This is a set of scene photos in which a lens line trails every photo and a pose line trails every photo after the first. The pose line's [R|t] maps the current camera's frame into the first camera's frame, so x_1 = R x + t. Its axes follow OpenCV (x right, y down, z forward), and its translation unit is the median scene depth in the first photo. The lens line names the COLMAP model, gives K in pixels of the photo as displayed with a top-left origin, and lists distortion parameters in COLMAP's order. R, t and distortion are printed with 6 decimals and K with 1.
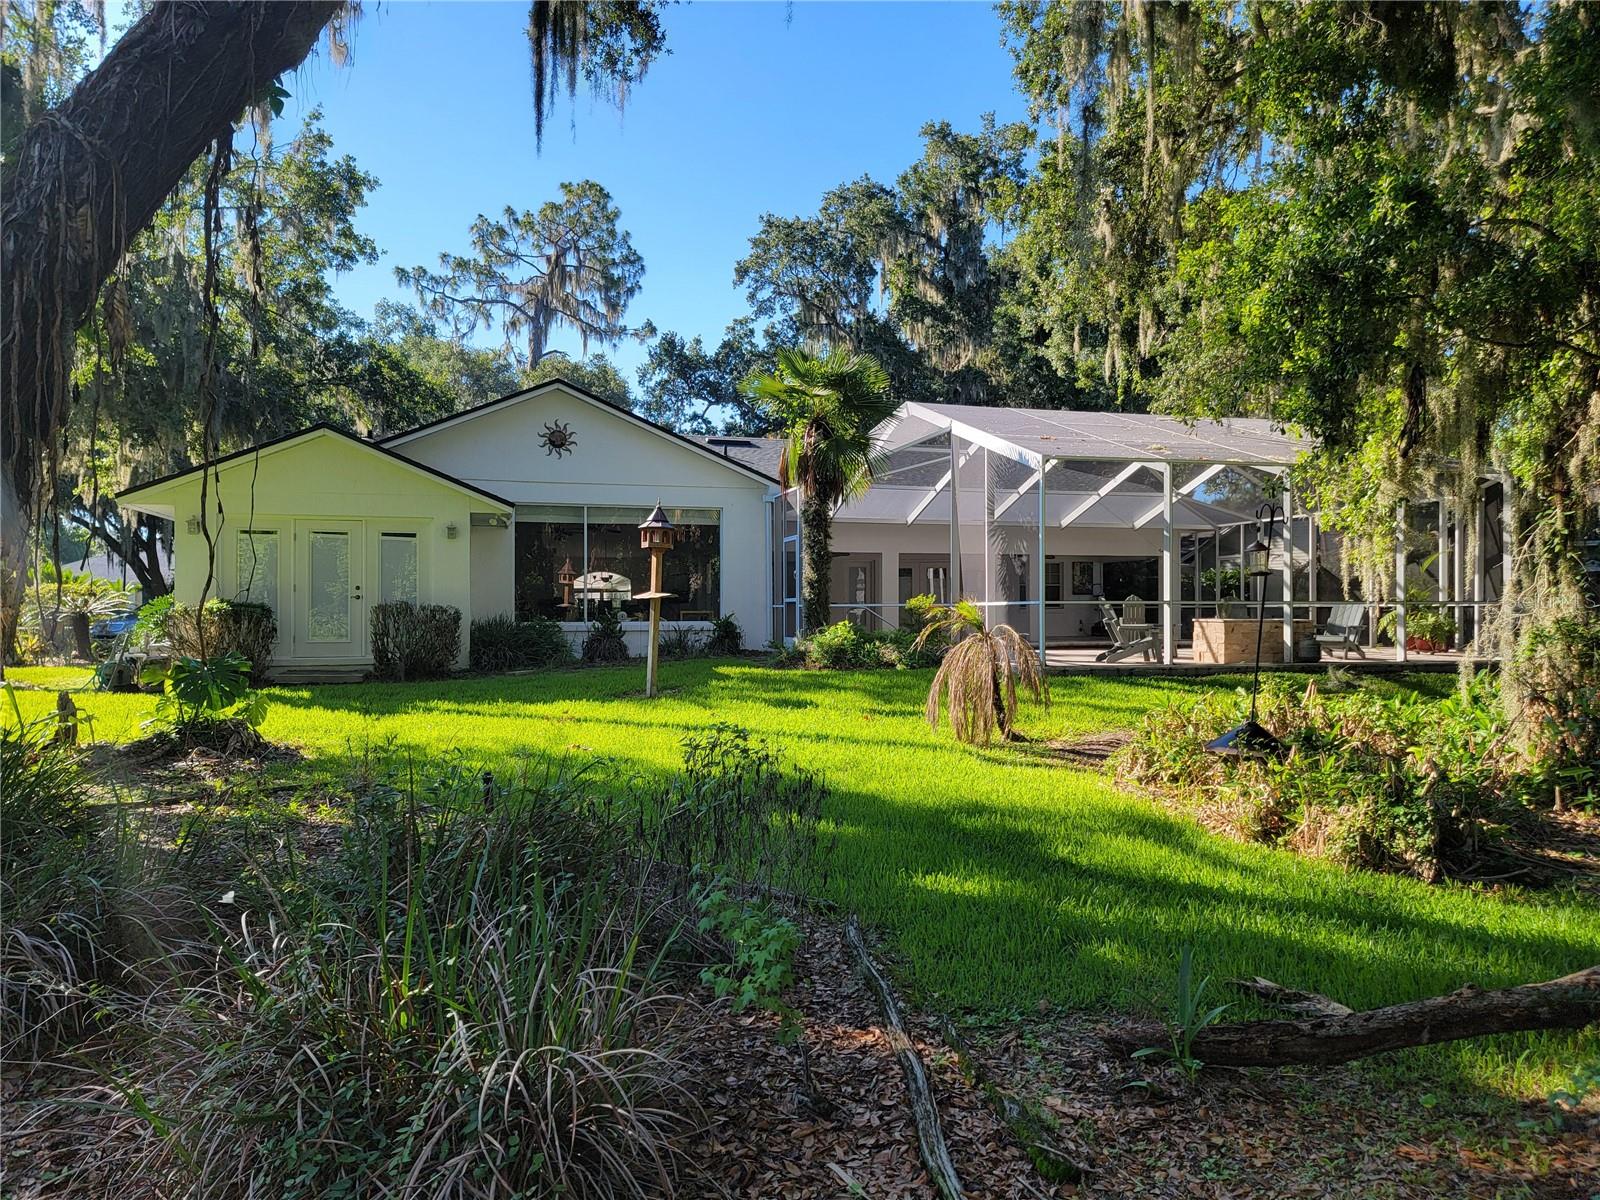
lens RADIAL K [[1106.5, 0, 800.6], [0, 1106.5, 609.6], [0, 0, 1]] dist [0.069833, -0.053627]
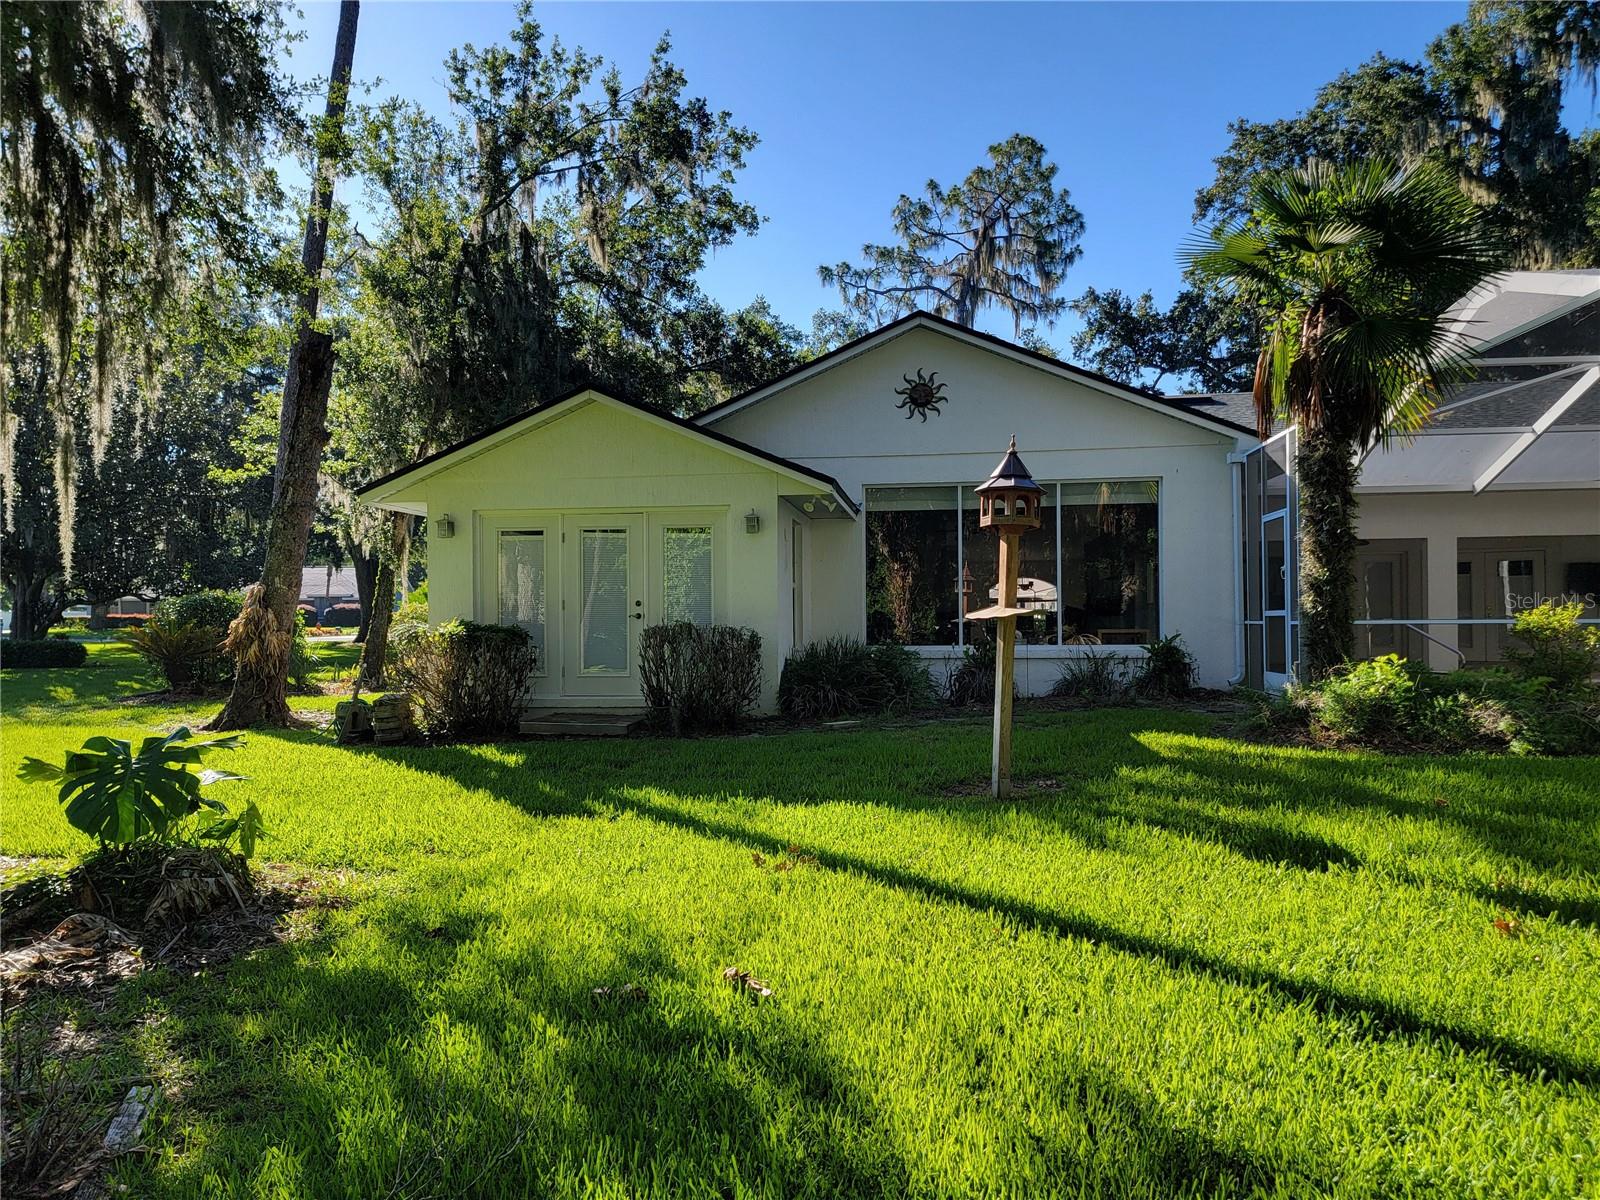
lens RADIAL K [[1106.5, 0, 788.9], [0, 1106.5, 612.9], [0, 0, 1]] dist [0.069833, -0.053627]
pose [[0.914978, -0.007935, -0.403425, -0.002368], [0.006129, 0.999965, -0.005767, -0.003029], [0.403456, 0.002804, 0.914995, 0.134554]]
